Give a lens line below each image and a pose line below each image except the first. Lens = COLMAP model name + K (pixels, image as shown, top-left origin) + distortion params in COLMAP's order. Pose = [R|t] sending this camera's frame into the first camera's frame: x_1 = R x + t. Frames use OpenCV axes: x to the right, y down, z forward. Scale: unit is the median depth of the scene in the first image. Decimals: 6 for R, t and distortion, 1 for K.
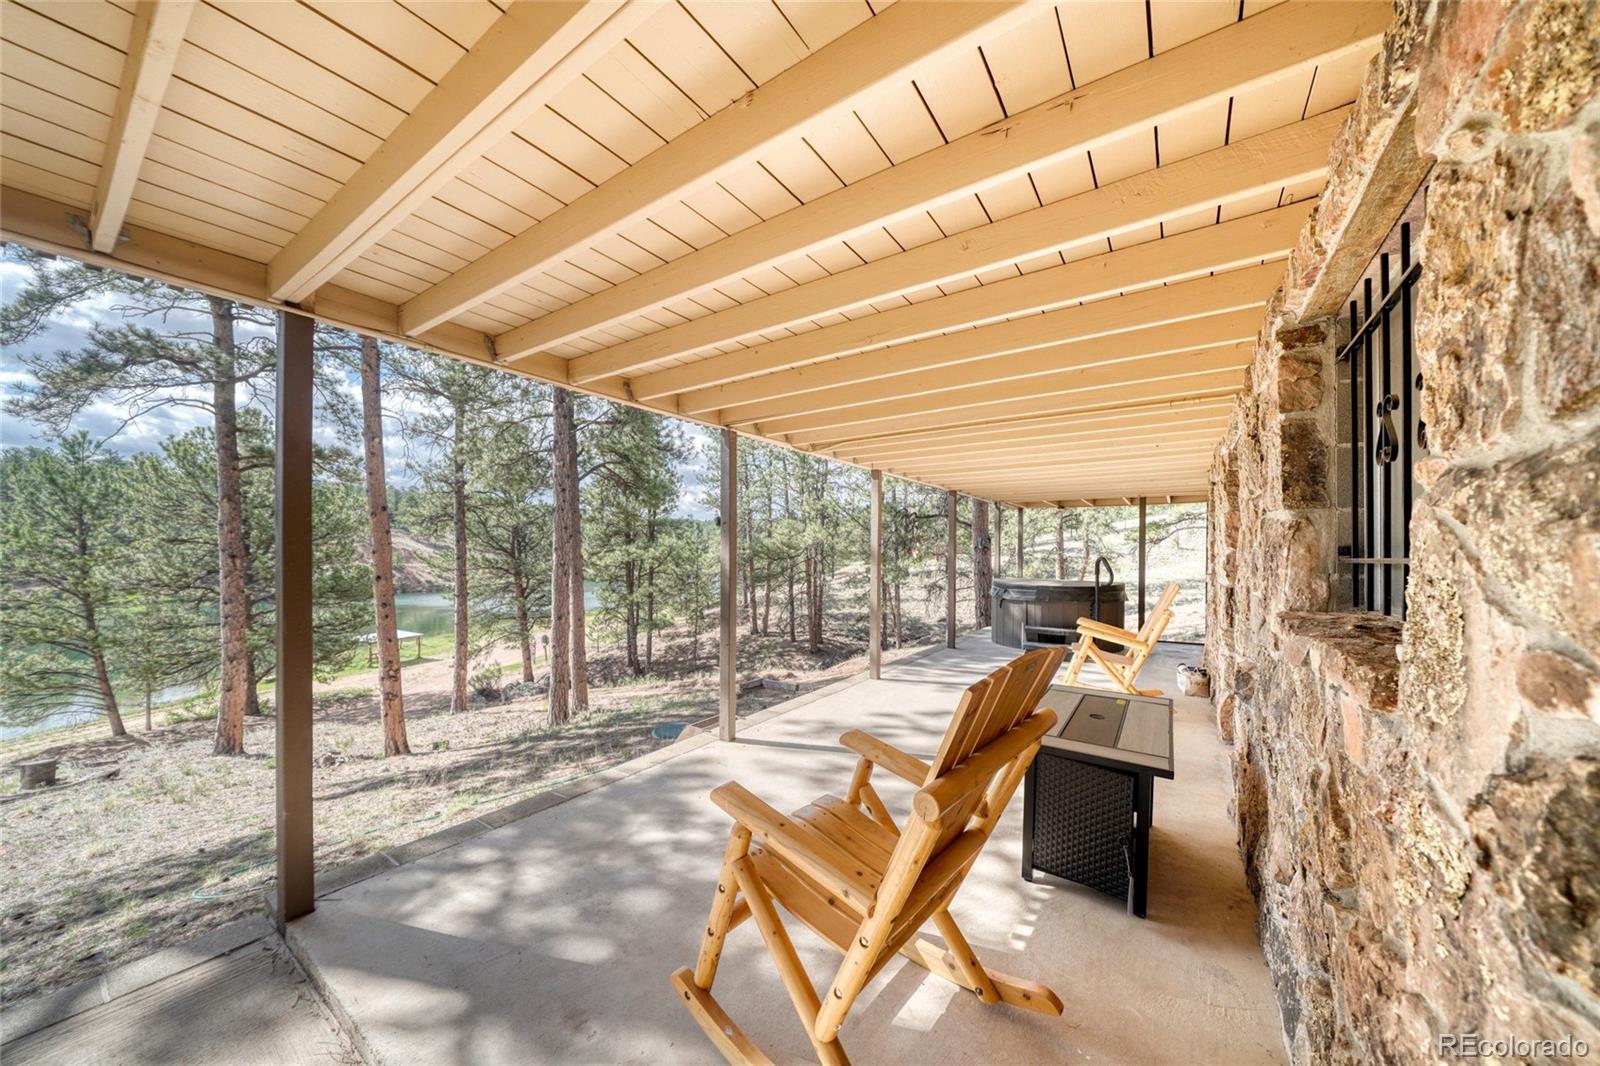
lens RADIAL K [[556.8, 0, 790.2], [0, 556.8, 548.1], [0, 0, 1]] dist [-0.005731, -0.000025]
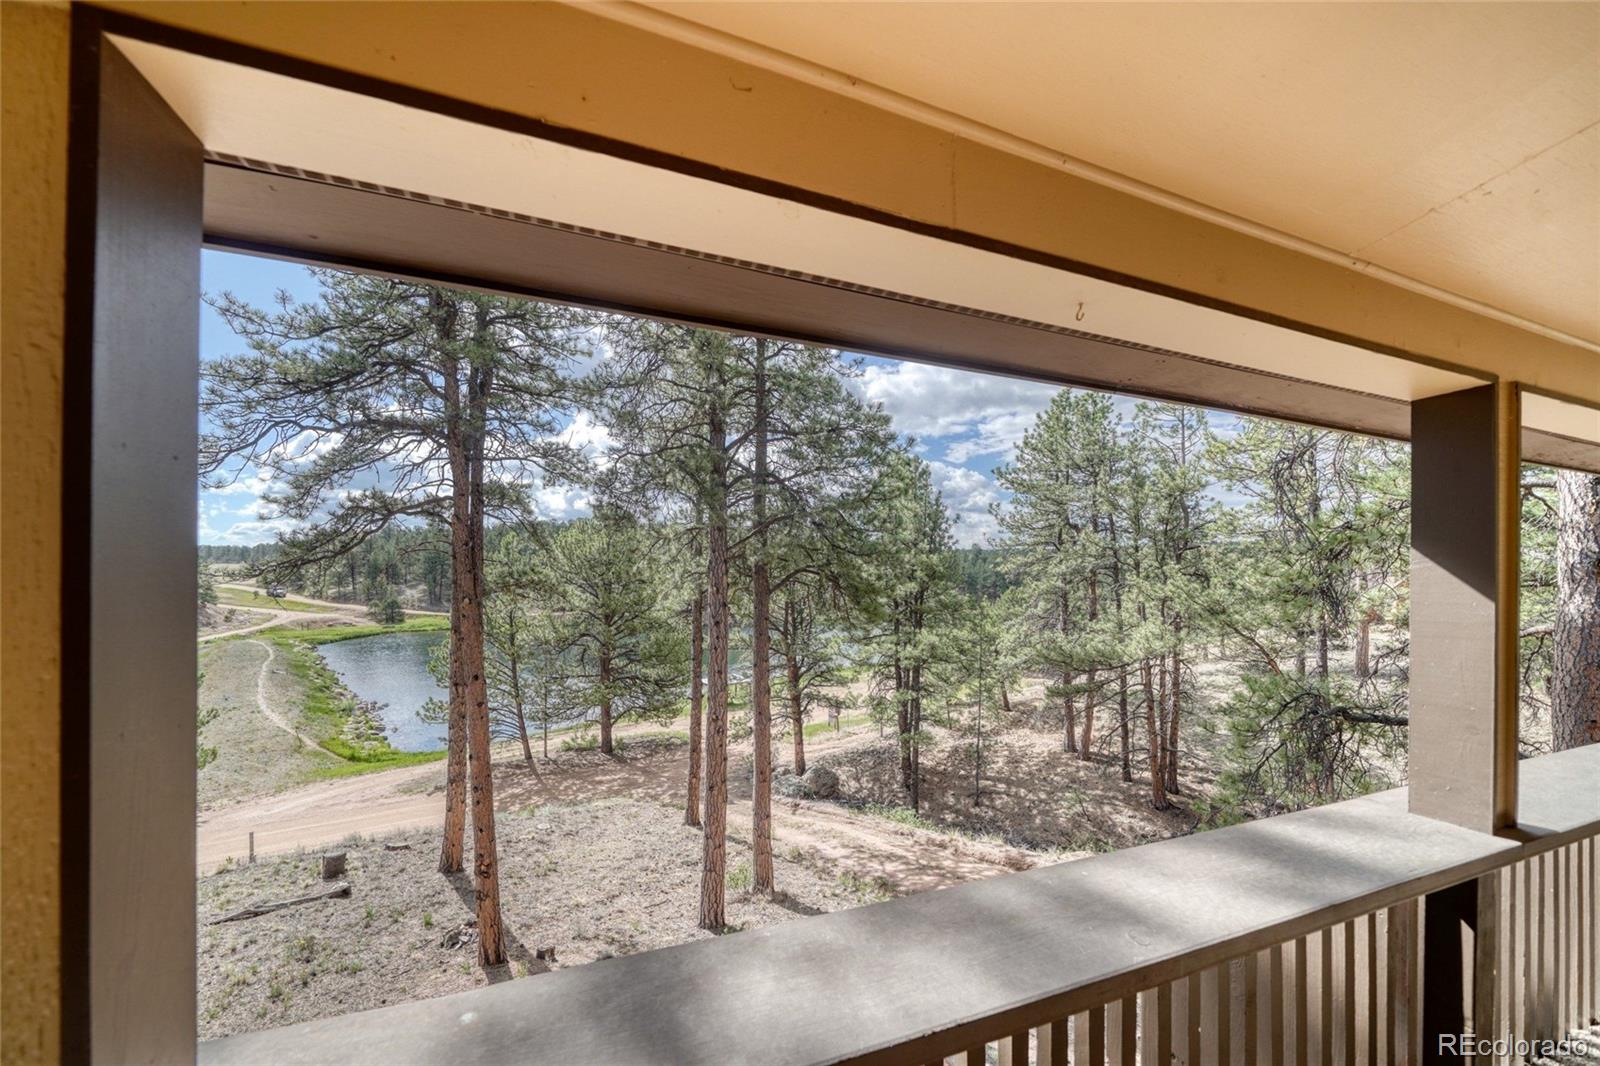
lens RADIAL K [[556.8, 0, 796.2], [0, 556.8, 570.8], [0, 0, 1]] dist [-0.005731, -0.000025]
pose [[0.823092, -0.003562, -0.567897, 0.070804], [-0.001712, 0.999960, -0.008753, -0.096099], [0.567905, 0.008176, 0.823053, 0.238386]]
